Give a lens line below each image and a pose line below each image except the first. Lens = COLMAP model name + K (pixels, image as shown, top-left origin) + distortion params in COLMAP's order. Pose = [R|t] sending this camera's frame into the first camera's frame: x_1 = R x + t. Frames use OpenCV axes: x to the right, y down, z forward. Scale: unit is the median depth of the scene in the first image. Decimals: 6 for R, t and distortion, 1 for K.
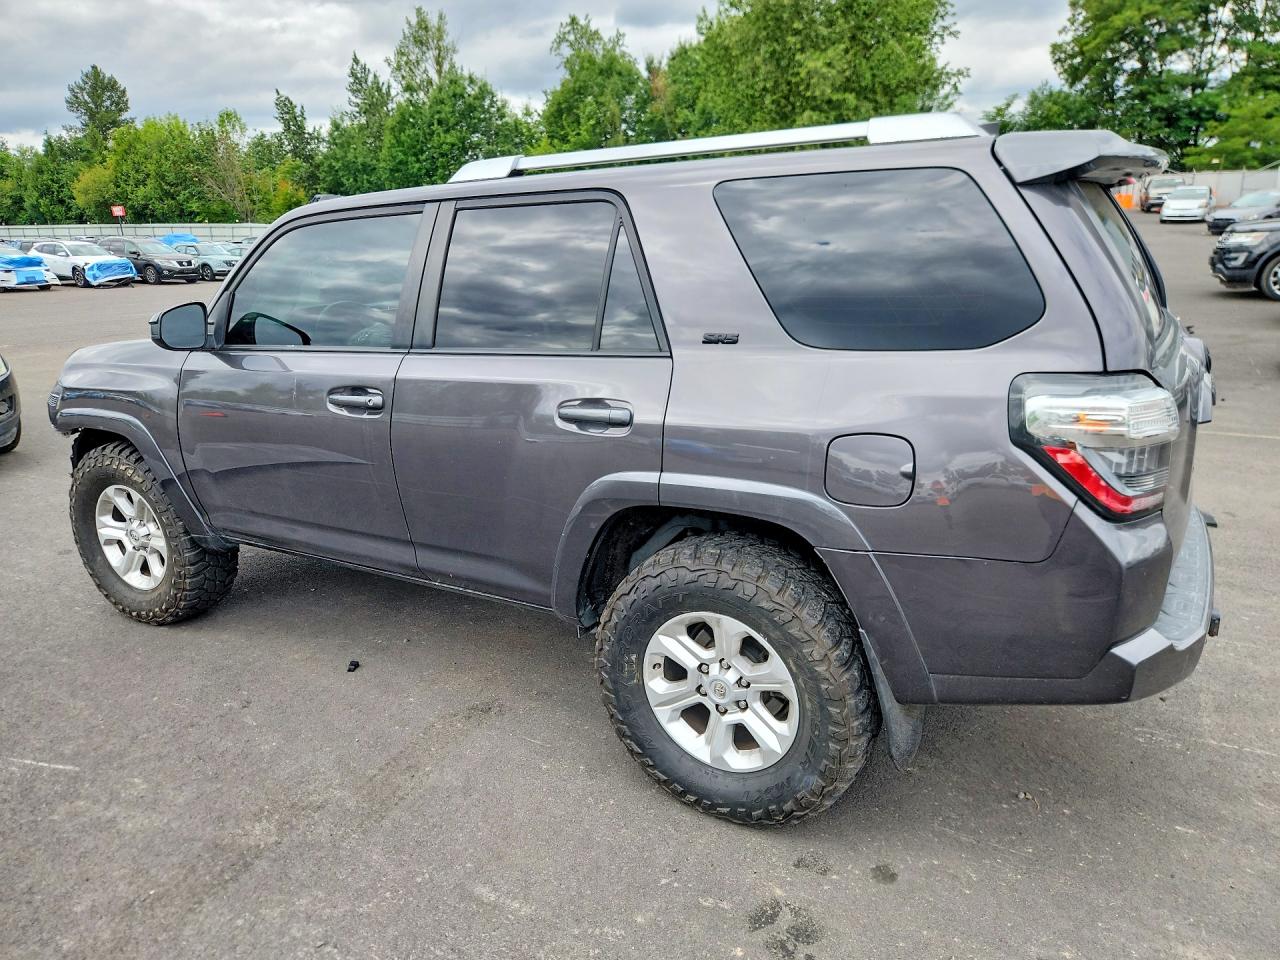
lens RADIAL K [[898.3, 0, 656.0], [0, 898.3, 511.5], [0, 0, 1]] dist [0.008358, -0.013630]
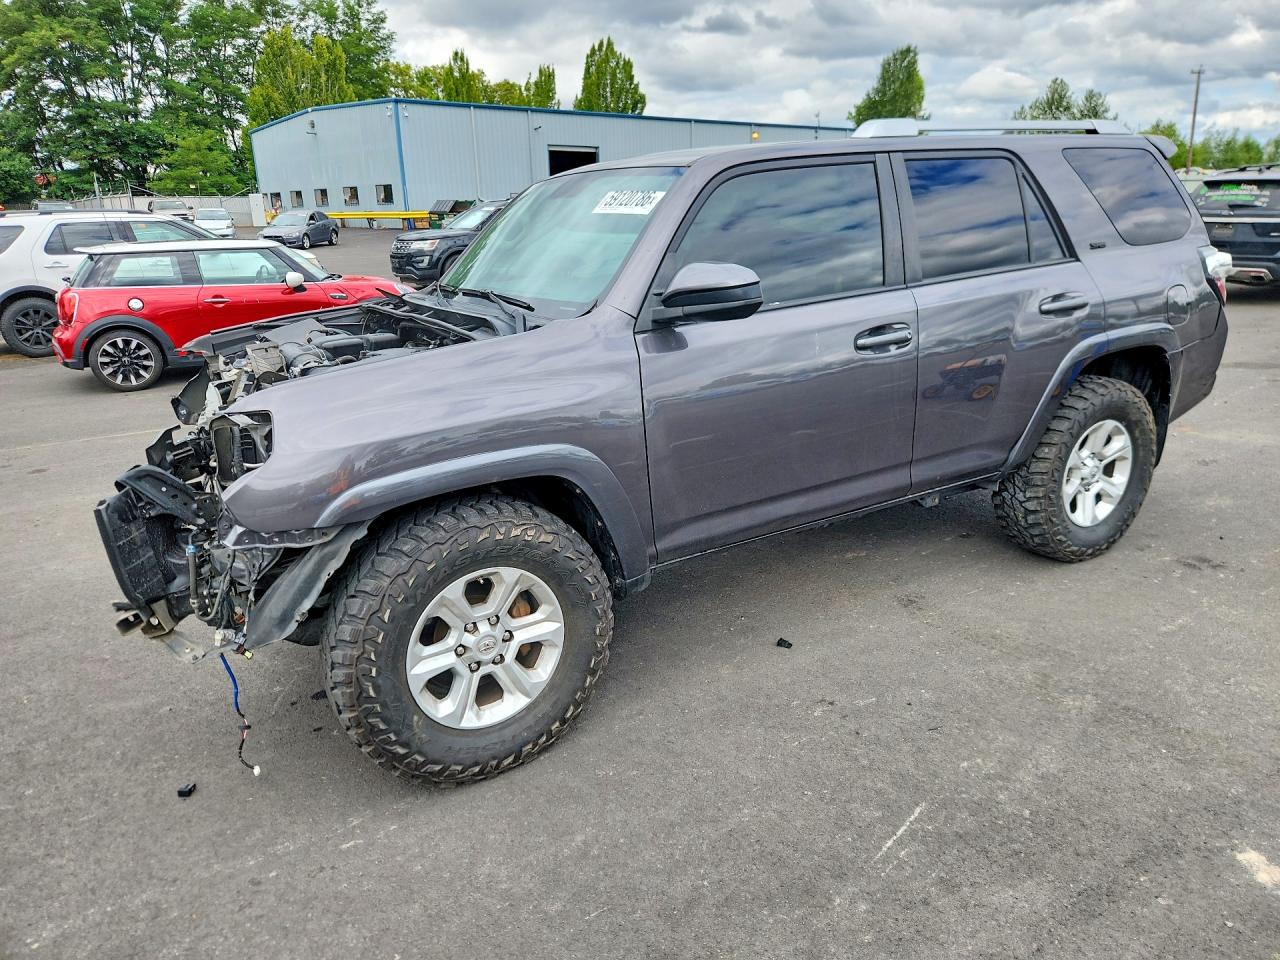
lens RADIAL K [[898.3, 0, 647.1], [0, 898.3, 497.8], [0, 0, 1]] dist [0.008358, -0.013630]
pose [[0.454554, -0.248686, 0.855299, -1.284993], [0.287427, 0.949818, 0.123413, -0.140579], [-0.843069, 0.189738, 0.503223, 0.691715]]
